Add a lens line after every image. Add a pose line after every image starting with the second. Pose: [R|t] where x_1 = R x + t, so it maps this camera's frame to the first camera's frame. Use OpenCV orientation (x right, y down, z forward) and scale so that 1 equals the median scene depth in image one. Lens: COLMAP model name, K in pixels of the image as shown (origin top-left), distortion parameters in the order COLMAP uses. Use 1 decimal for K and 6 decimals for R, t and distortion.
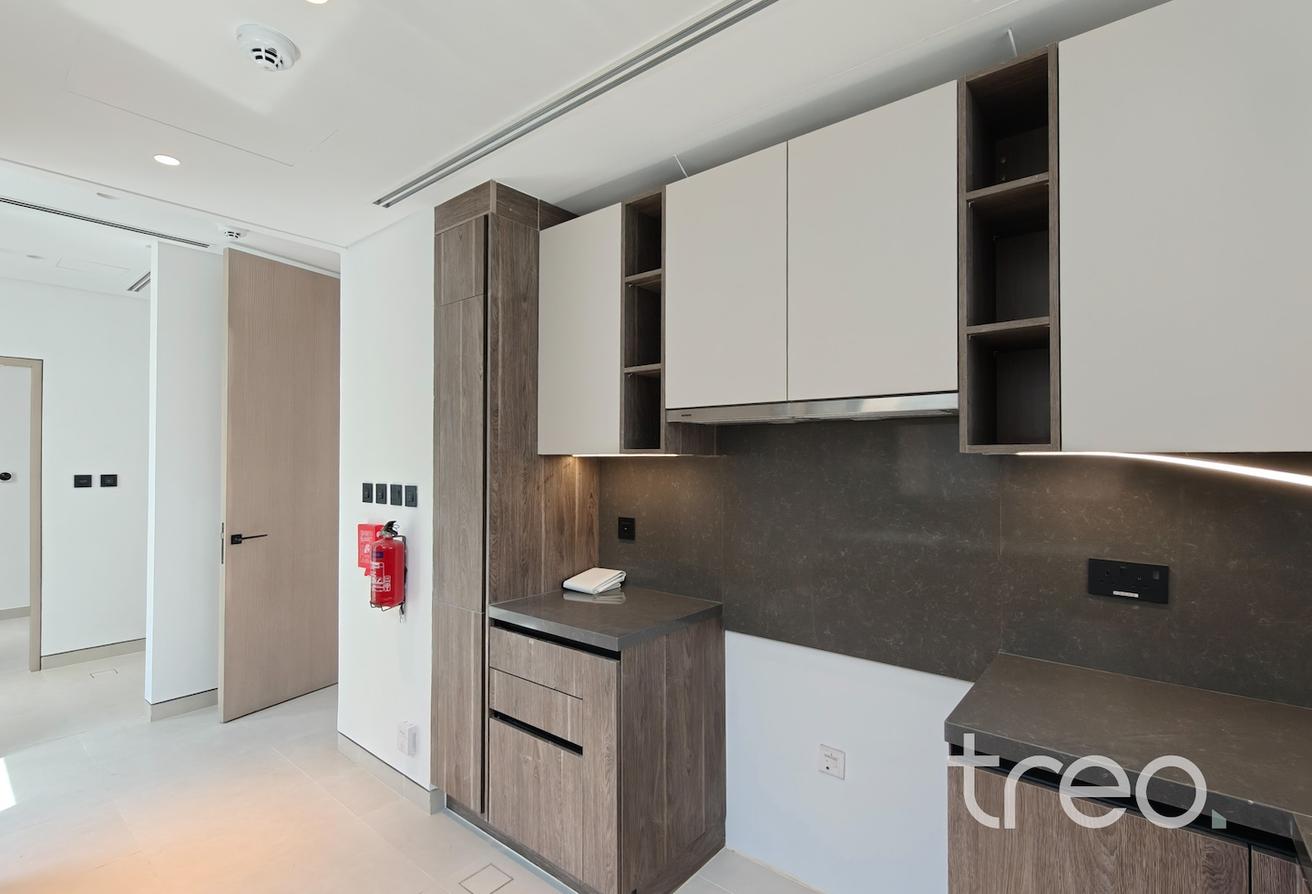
lens RADIAL K [[594.6, 0, 656.0], [0, 594.6, 447.0], [0, 0, 1]] dist [-0.009192, 0.000004]
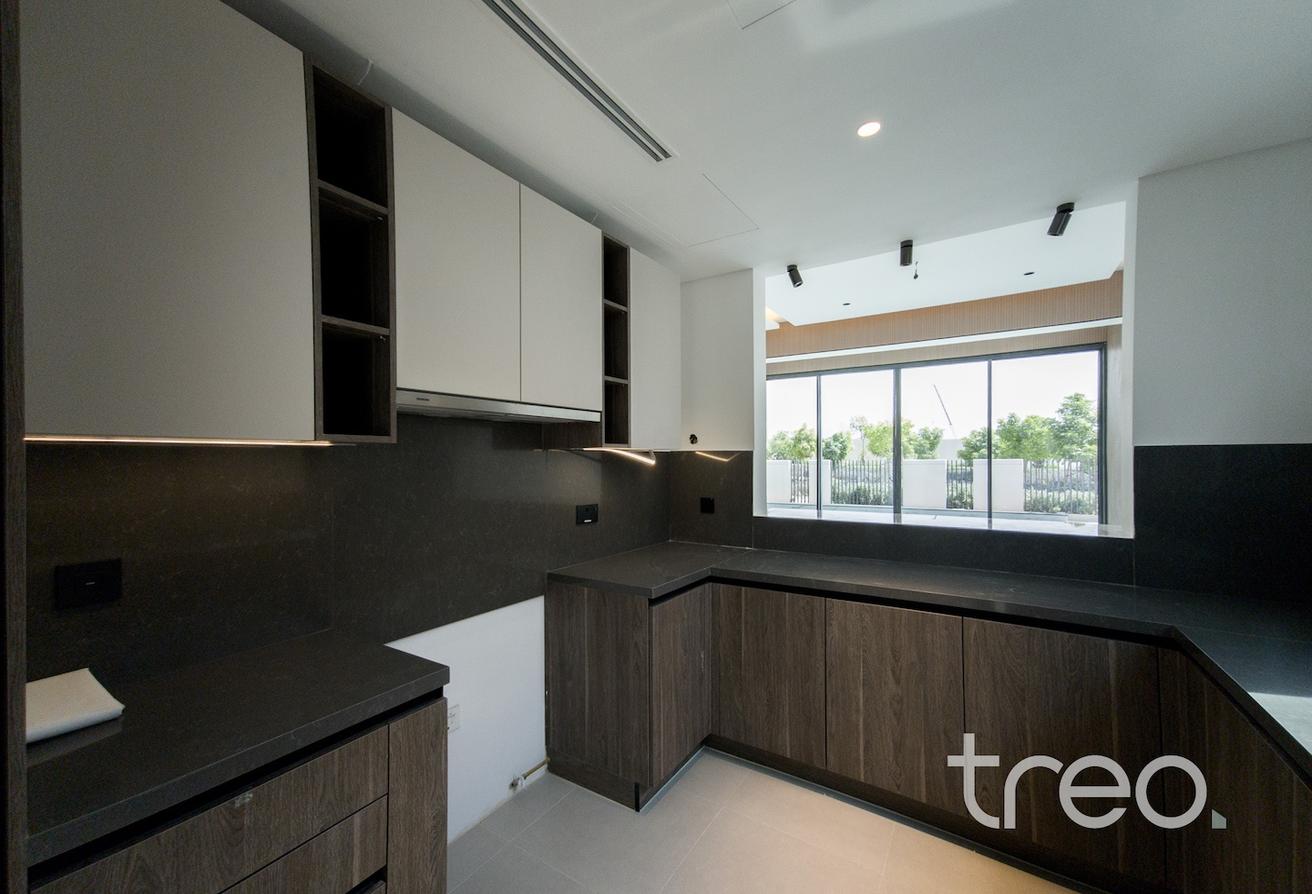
lens RADIAL K [[509.5, 0, 660.3], [0, 509.5, 463.8], [0, 0, 1]] dist [0.033865, 0.000192]
pose [[-0.103091, -0.009140, 0.994630, -0.620093], [-0.006758, 0.999941, 0.008489, 0.027019], [-0.994649, -0.005846, -0.103147, 0.611980]]
